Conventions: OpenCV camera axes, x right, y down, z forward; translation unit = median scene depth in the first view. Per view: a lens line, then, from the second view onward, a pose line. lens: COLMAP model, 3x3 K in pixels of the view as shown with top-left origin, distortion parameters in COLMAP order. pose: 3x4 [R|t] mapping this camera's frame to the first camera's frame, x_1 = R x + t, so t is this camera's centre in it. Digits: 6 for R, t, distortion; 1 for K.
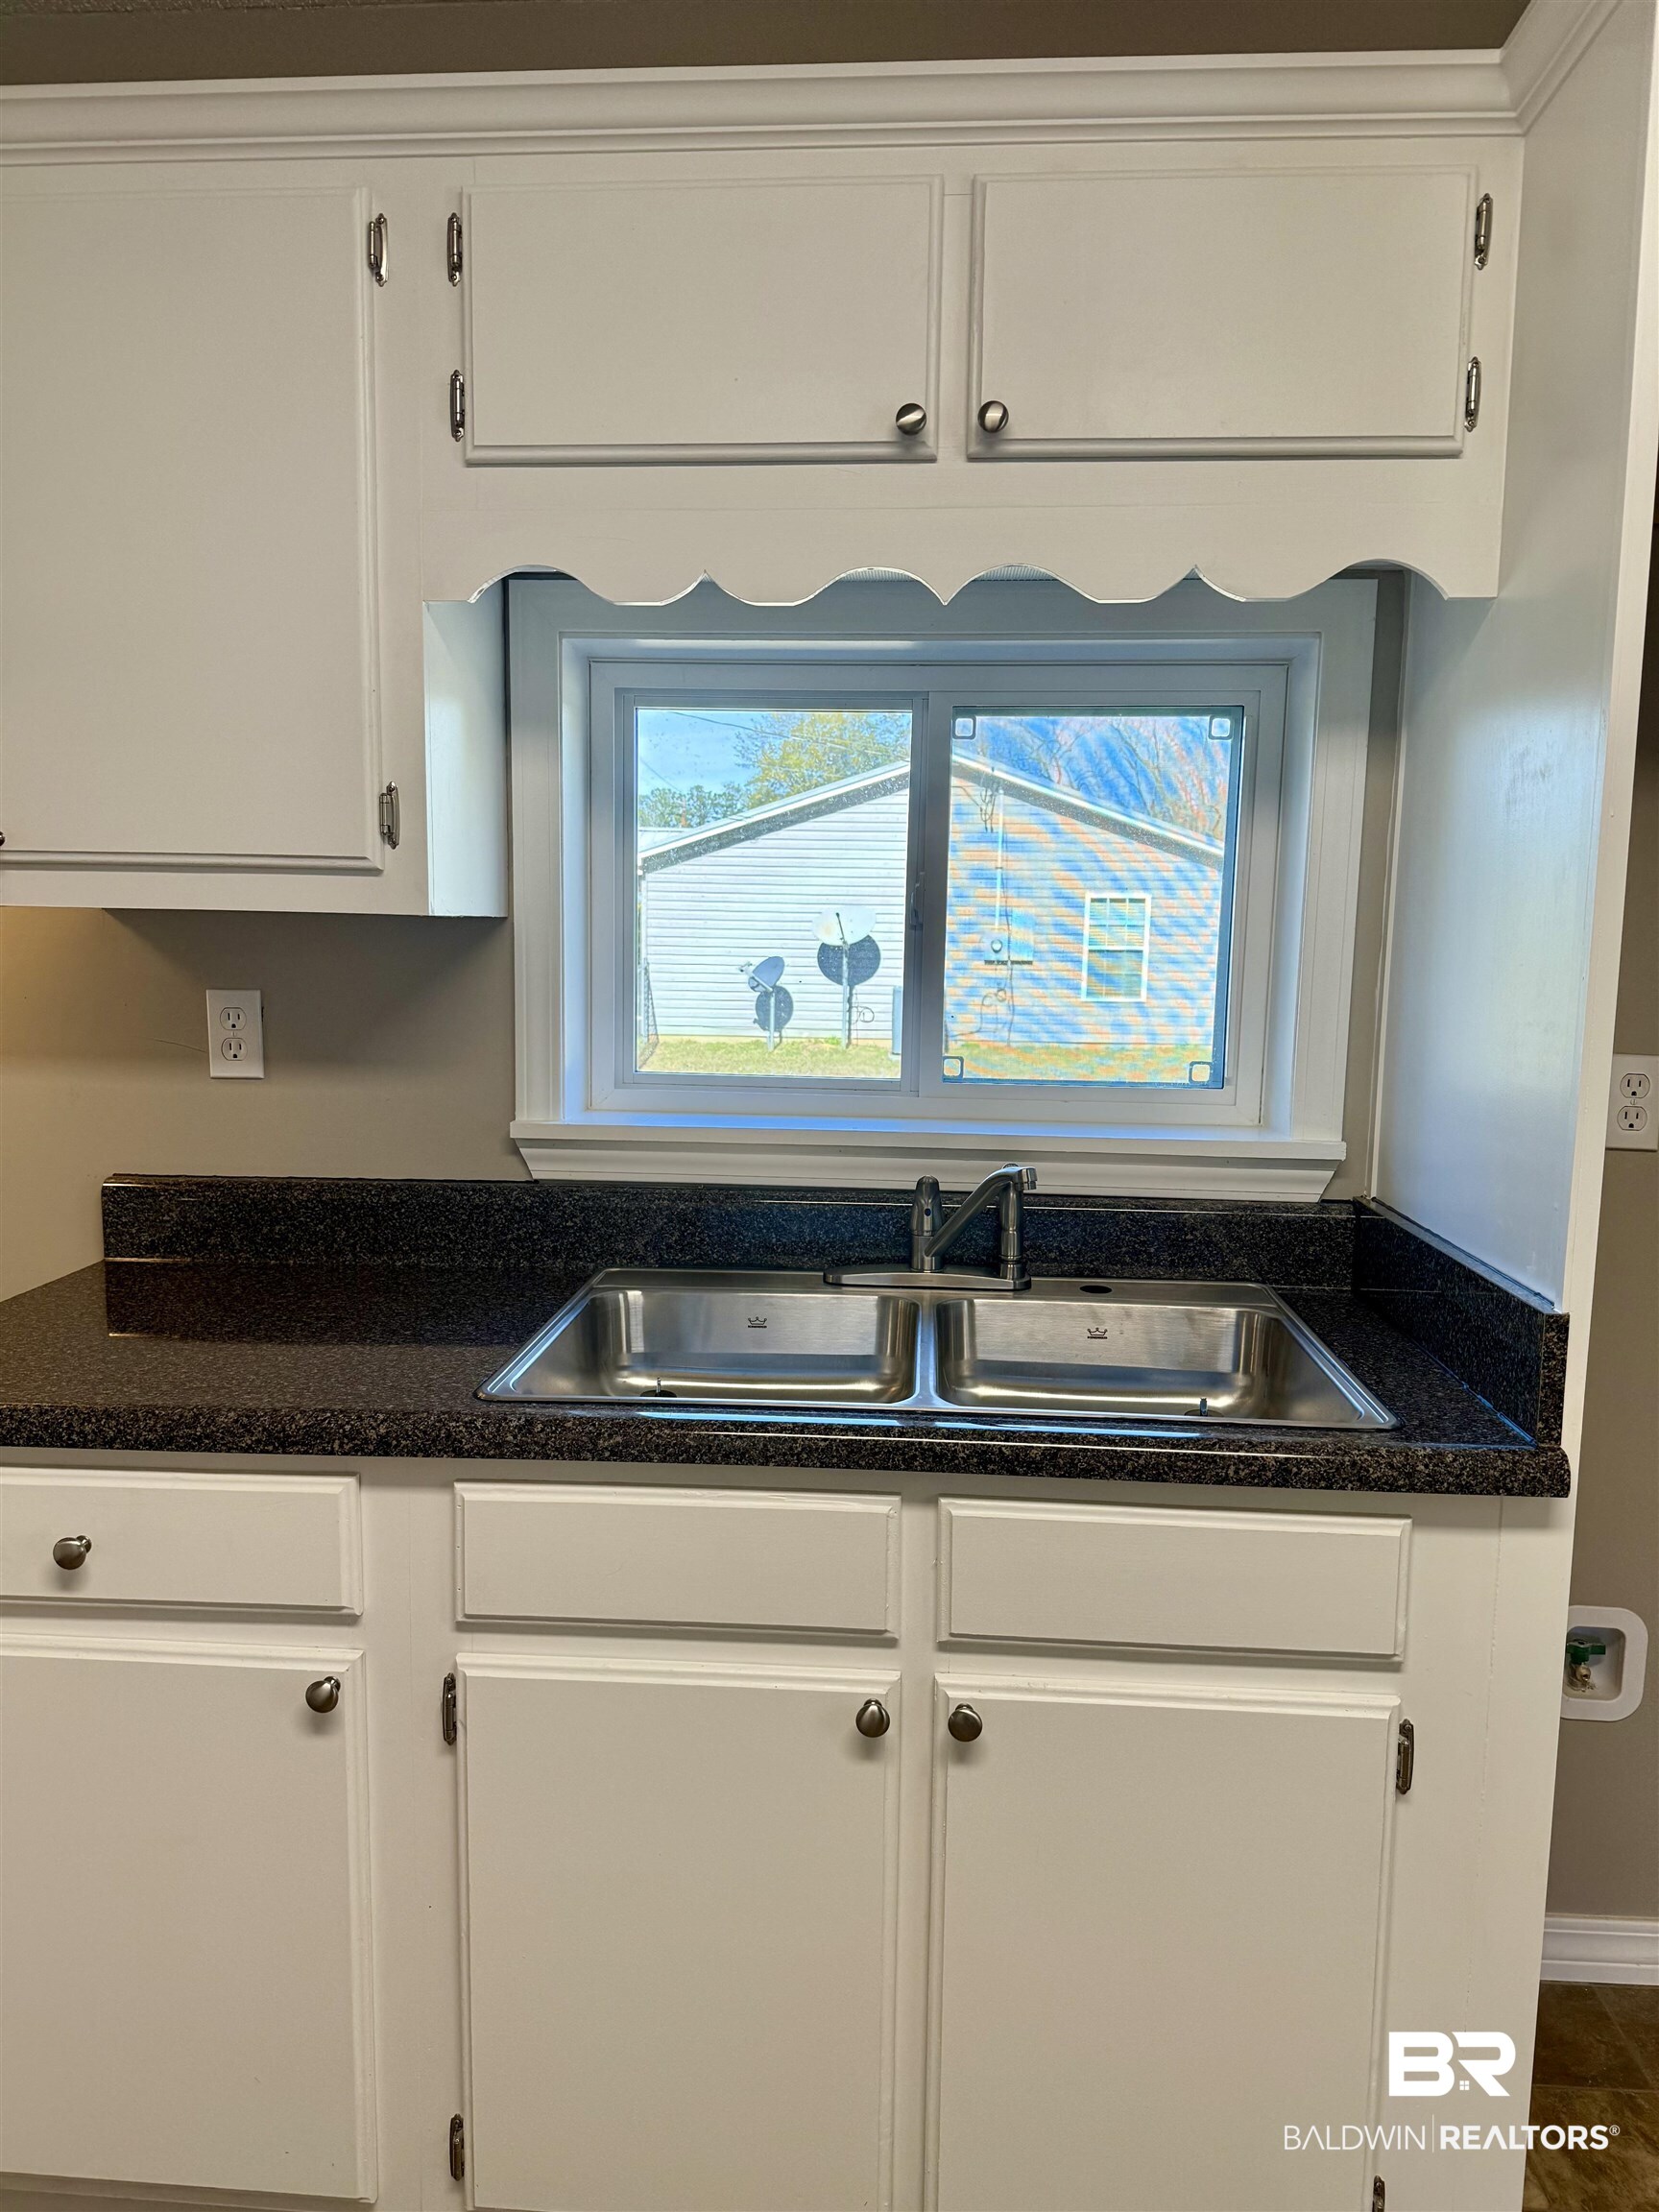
lens RADIAL K [[1572.2, 0, 803.9], [0, 1572.2, 1107.6], [0, 0, 1]] dist [0.041188, 0.000468]
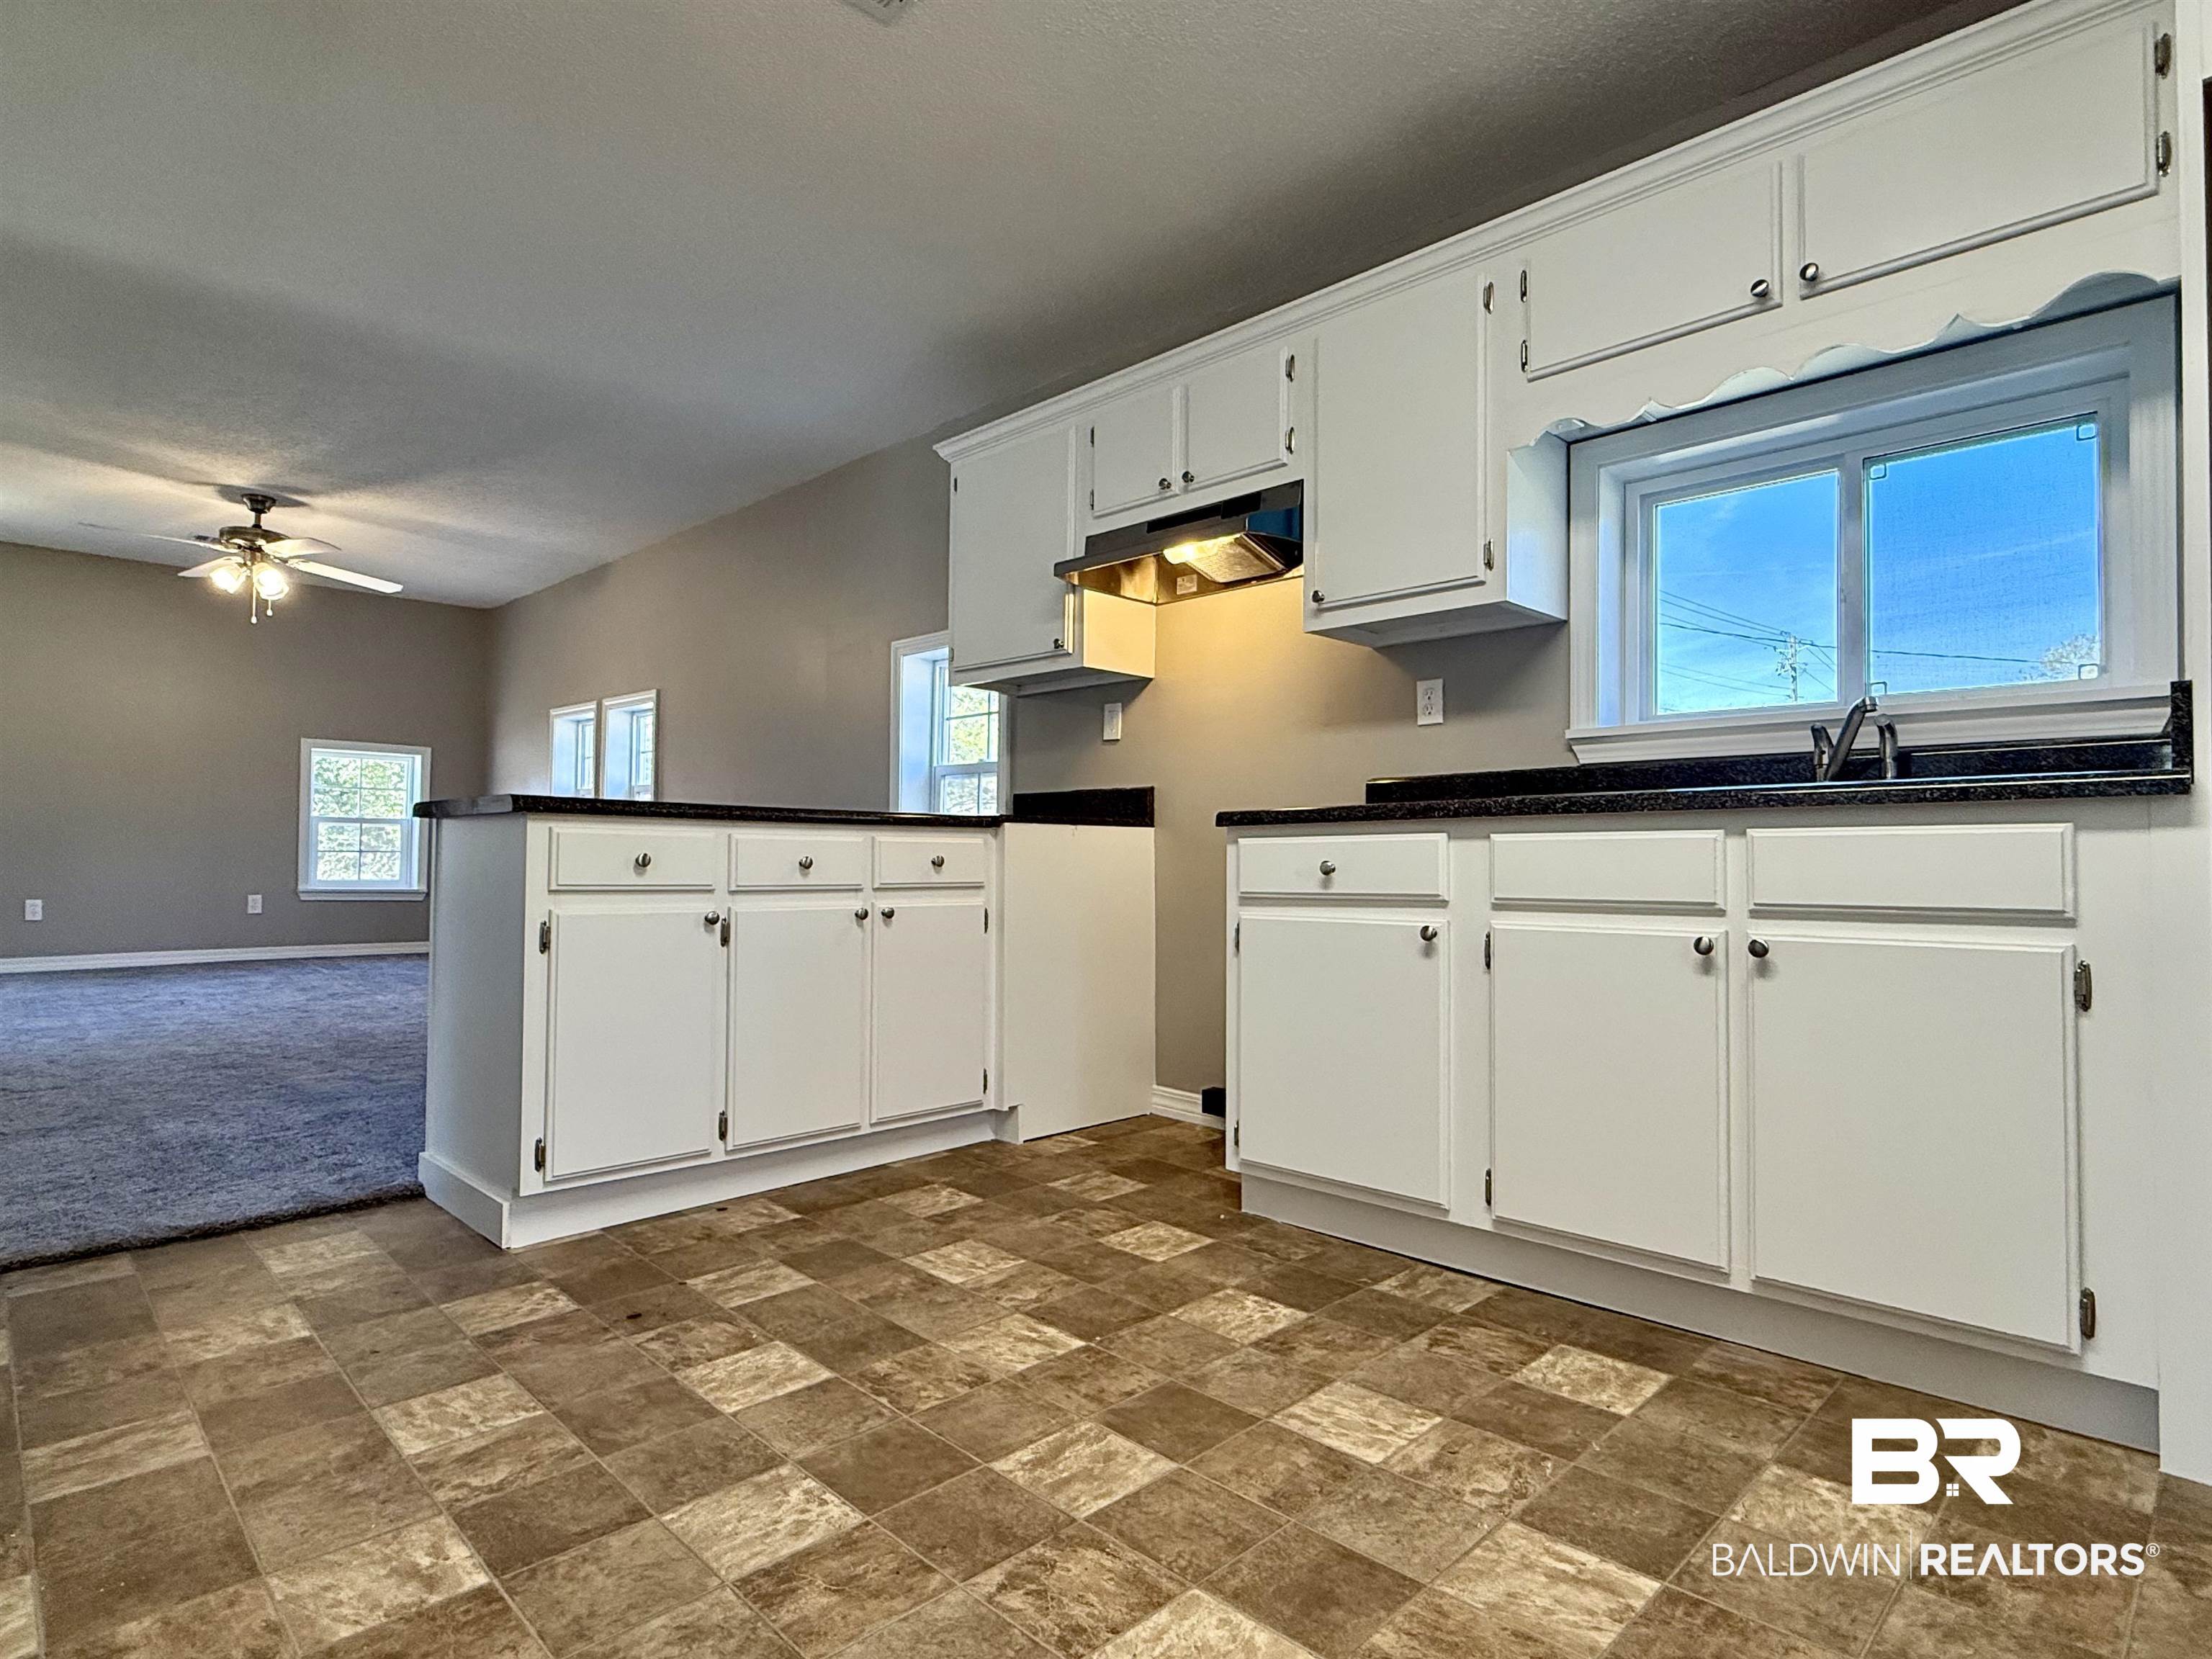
lens RADIAL K [[1175.4, 0, 1106.0], [0, 1175.4, 829.5], [0, 0, 1]] dist [0.012194, -0.000105]
pose [[0.763013, -0.025733, -0.645871, 0.355450], [-0.072820, 0.989424, -0.125448, 0.418778], [0.642268, 0.142750, 0.753070, -0.443952]]
